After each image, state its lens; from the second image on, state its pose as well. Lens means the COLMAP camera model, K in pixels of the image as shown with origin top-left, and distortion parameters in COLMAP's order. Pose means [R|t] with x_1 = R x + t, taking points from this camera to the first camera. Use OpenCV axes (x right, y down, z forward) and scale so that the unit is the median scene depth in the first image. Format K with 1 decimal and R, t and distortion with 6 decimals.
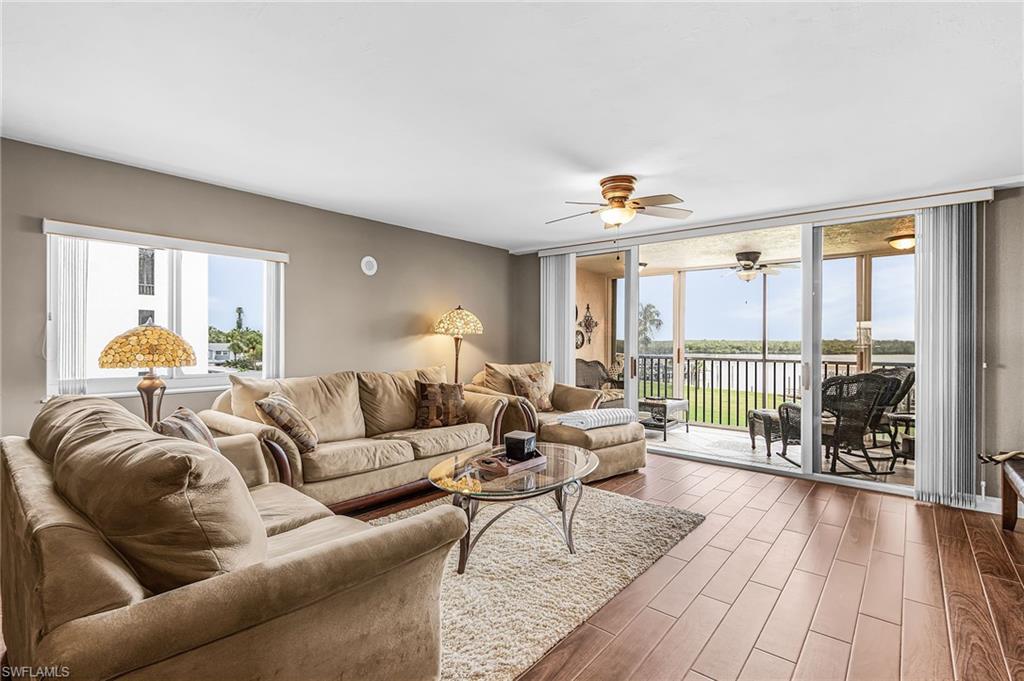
lens RADIAL K [[458.5, 0, 512.0], [0, 458.5, 340.5], [0, 0, 1]] dist [-0.000362, -0.000310]
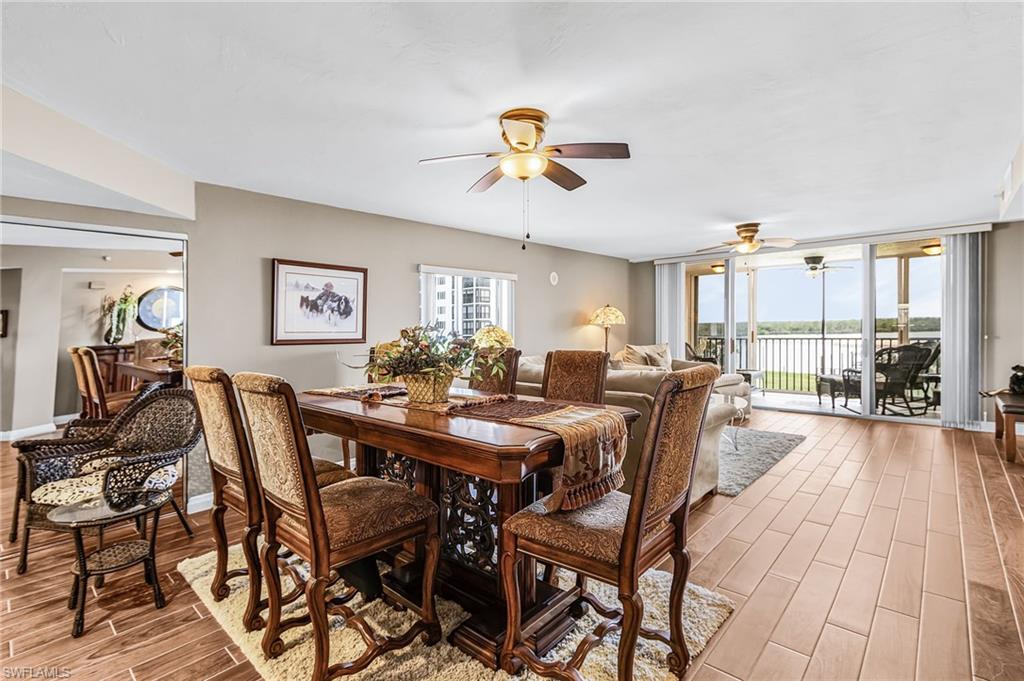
lens RADIAL K [[479.7, 0, 512.0], [0, 479.7, 340.5], [0, 0, 1]] dist [0.000563, 0.000649]
pose [[0.999554, -0.024373, -0.017259, -0.388564], [0.024861, 0.999280, 0.028658, -0.015235], [0.016548, -0.029074, 0.999440, -0.464474]]
